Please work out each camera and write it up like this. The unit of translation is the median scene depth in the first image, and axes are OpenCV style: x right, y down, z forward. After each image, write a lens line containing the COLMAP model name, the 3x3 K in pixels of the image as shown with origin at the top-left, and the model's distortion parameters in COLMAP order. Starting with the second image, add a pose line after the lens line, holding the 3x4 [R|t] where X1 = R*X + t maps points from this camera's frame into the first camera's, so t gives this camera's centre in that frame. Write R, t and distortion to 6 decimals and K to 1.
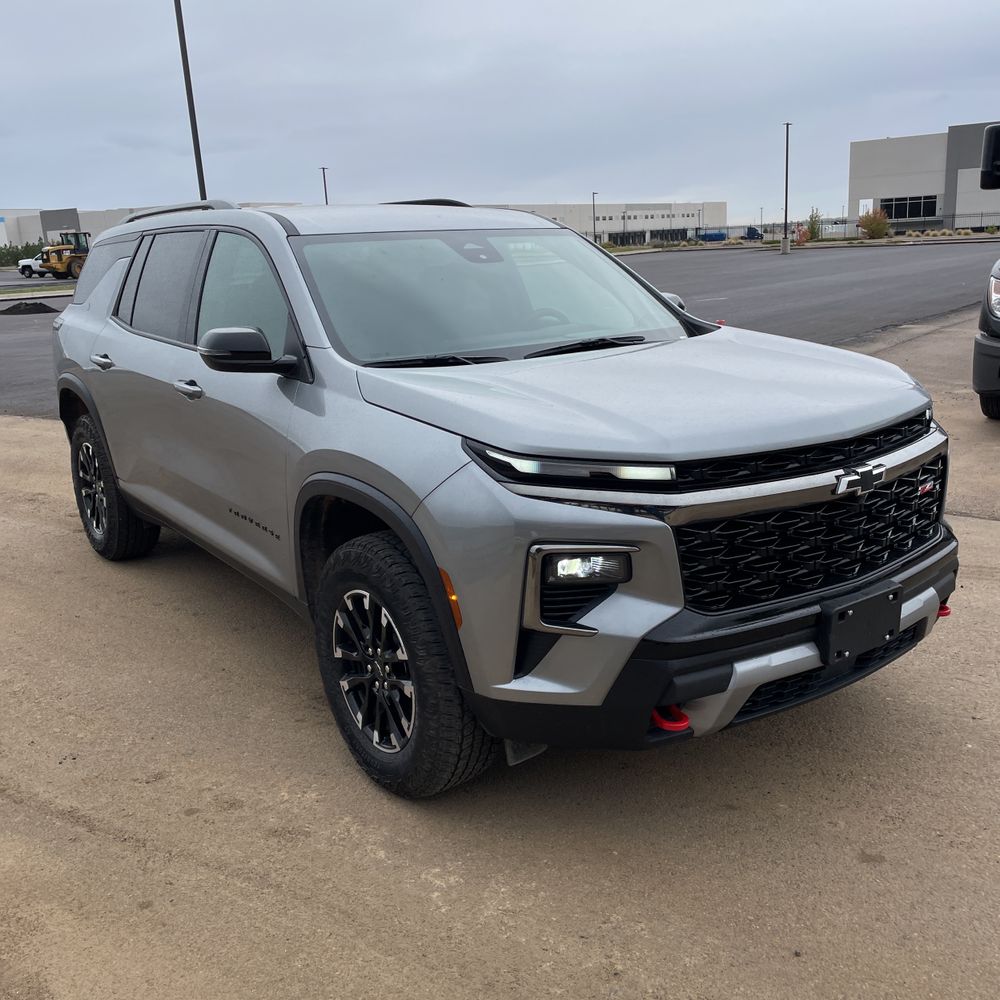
lens RADIAL K [[996.9, 0, 516.5], [0, 996.9, 490.0], [0, 0, 1]] dist [0.098993, -0.136928]
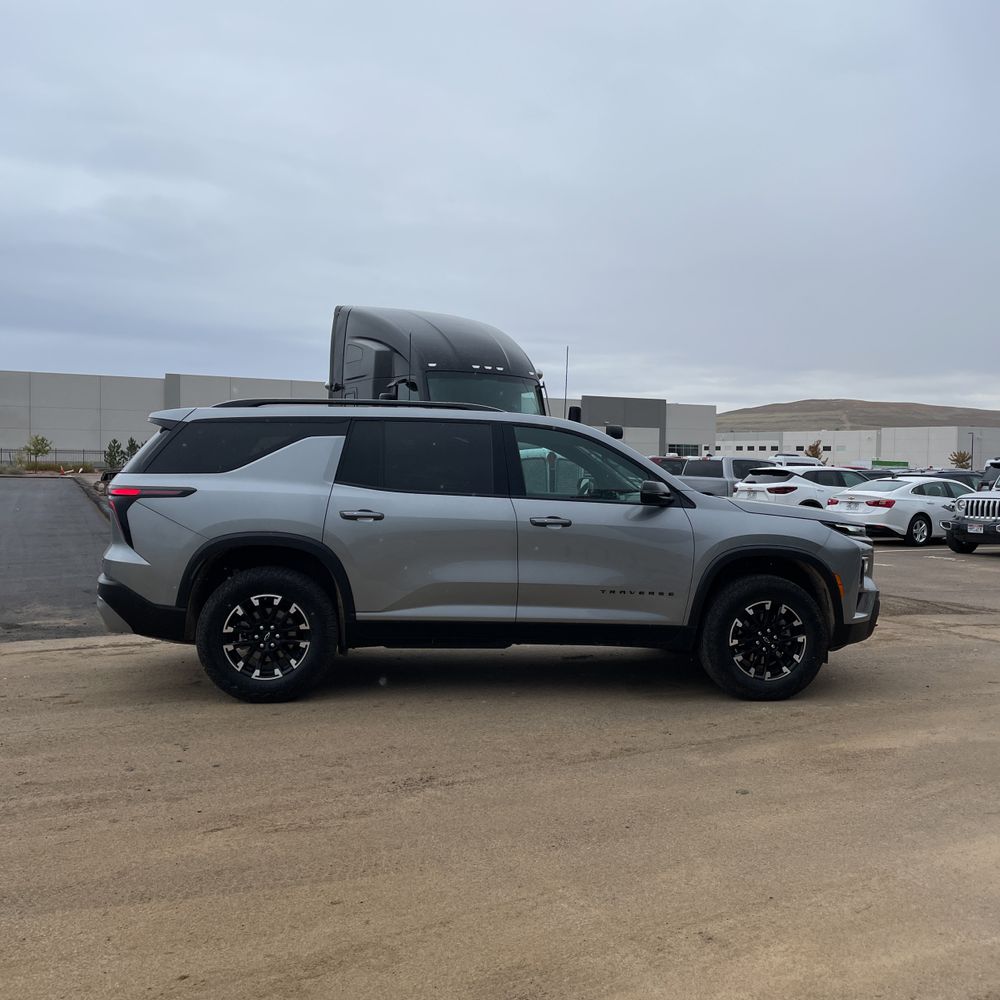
lens RADIAL K [[996.9, 0, 516.5], [0, 996.9, 490.0], [0, 0, 1]] dist [0.098993, -0.136928]
pose [[0.487130, 0.031821, 0.872750, -2.193769], [0.170266, 0.976699, -0.130646, 0.057538], [-0.856571, 0.212241, 0.470361, 0.394257]]
